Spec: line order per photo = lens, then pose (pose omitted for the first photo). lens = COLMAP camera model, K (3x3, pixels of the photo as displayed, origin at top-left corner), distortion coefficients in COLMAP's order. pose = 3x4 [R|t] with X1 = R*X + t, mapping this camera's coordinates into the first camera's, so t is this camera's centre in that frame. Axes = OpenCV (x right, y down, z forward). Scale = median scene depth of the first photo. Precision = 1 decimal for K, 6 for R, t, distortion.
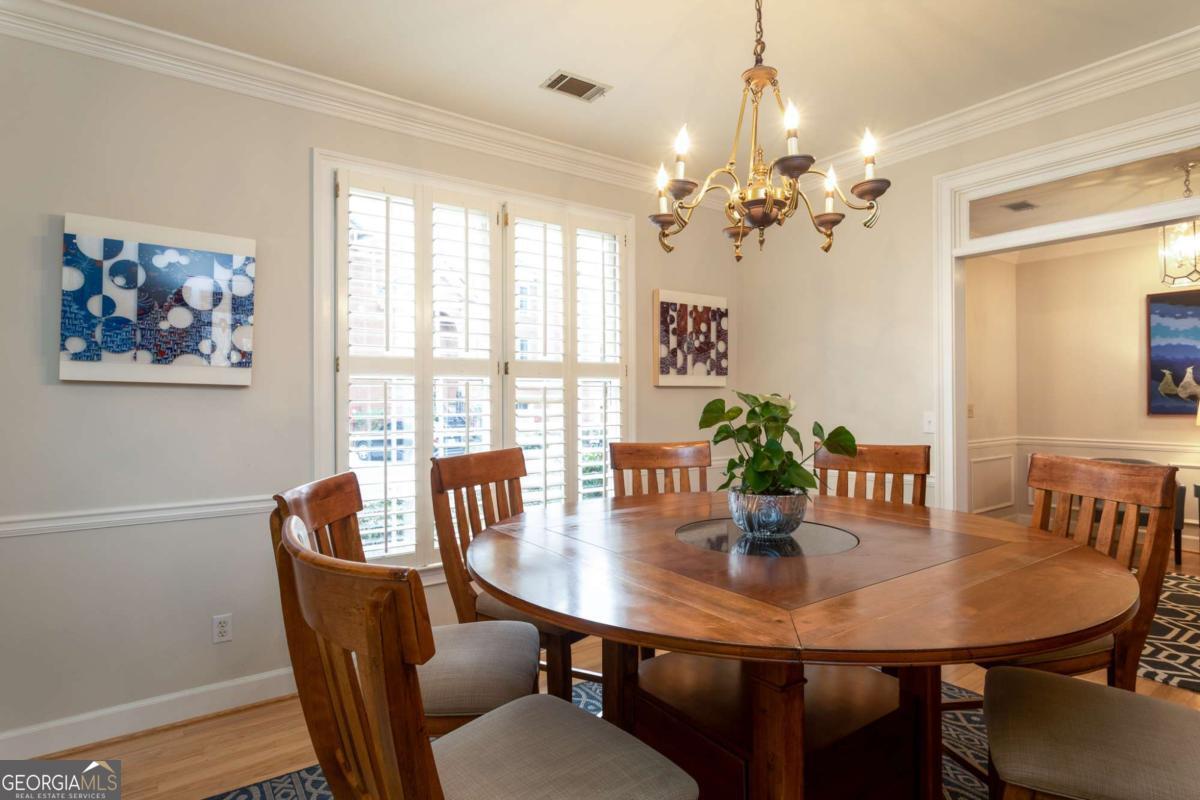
lens RADIAL K [[638.8, 0, 598.8], [0, 638.8, 402.0], [0, 0, 1]] dist [-0.015402, 0.000143]
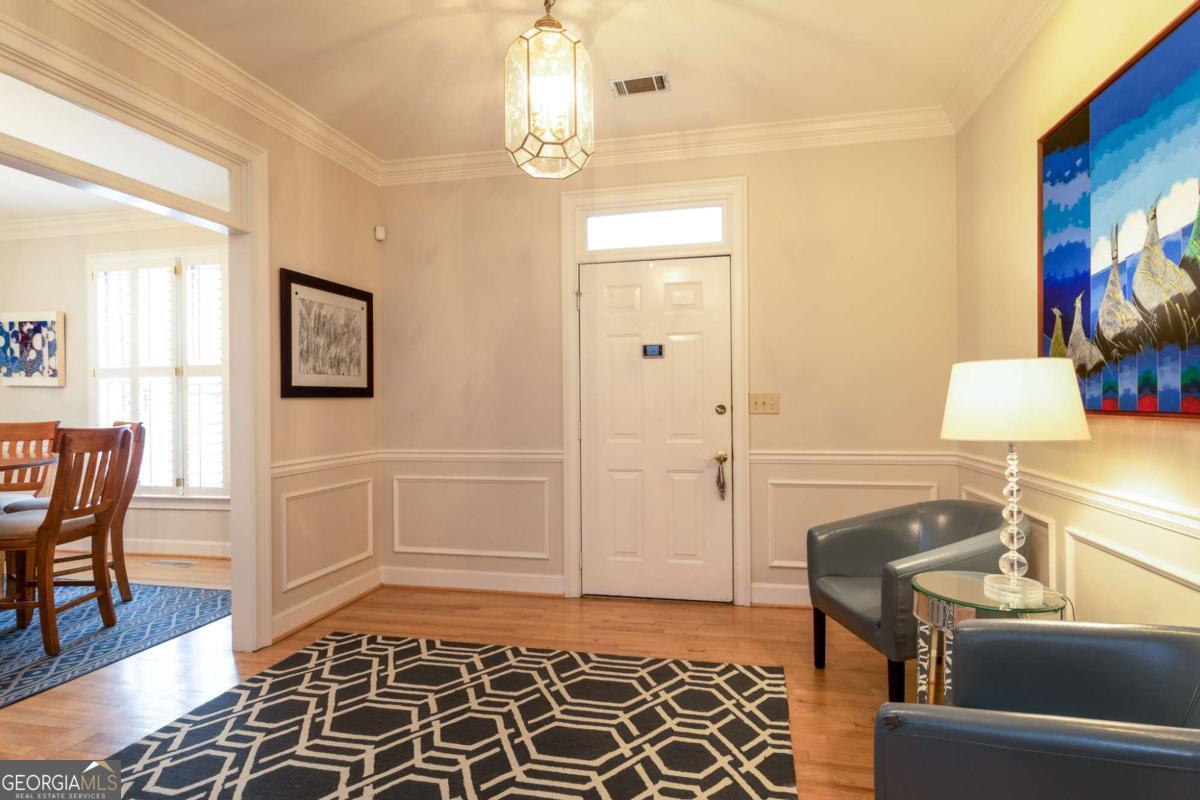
lens RADIAL K [[638.8, 0, 599.9], [0, 638.8, 396.0], [0, 0, 1]] dist [-0.015402, 0.000143]
pose [[0.663575, -0.004292, -0.748097, 1.611684], [0.003545, 0.999990, -0.002593, 0.012106], [0.748101, -0.000931, 0.663584, 0.768344]]
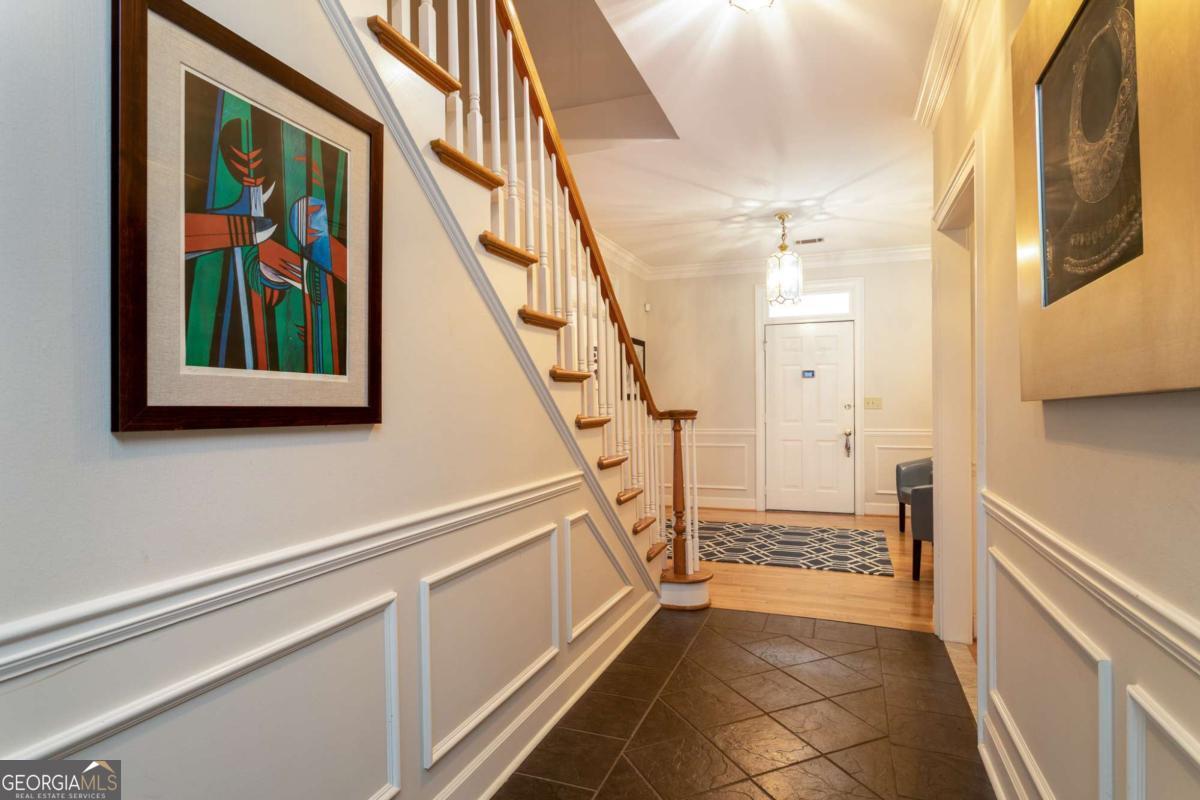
lens RADIAL K [[638.8, 0, 600.9], [0, 638.8, 406.2], [0, 0, 1]] dist [-0.015402, 0.000143]
pose [[0.553670, 0.005427, -0.832719, 2.155400], [0.001378, 0.999971, 0.007433, 0.016081], [0.832735, -0.005263, 0.553647, -0.088028]]
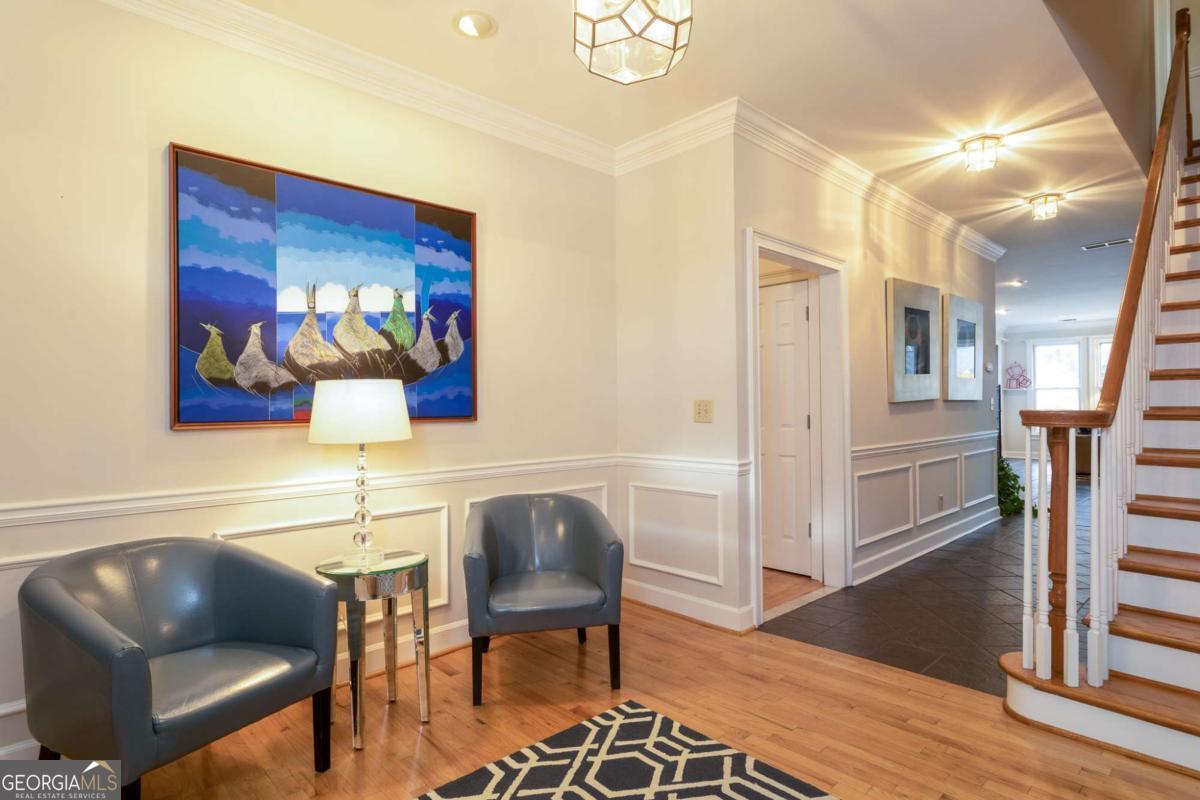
lens RADIAL K [[638.8, 0, 599.7], [0, 638.8, 397.6], [0, 0, 1]] dist [-0.015402, 0.000143]
pose [[-0.129560, 0.030726, 0.991095, 0.664596], [0.023616, 0.999332, -0.027894, 0.030484], [-0.991290, 0.019792, -0.130199, 1.240514]]
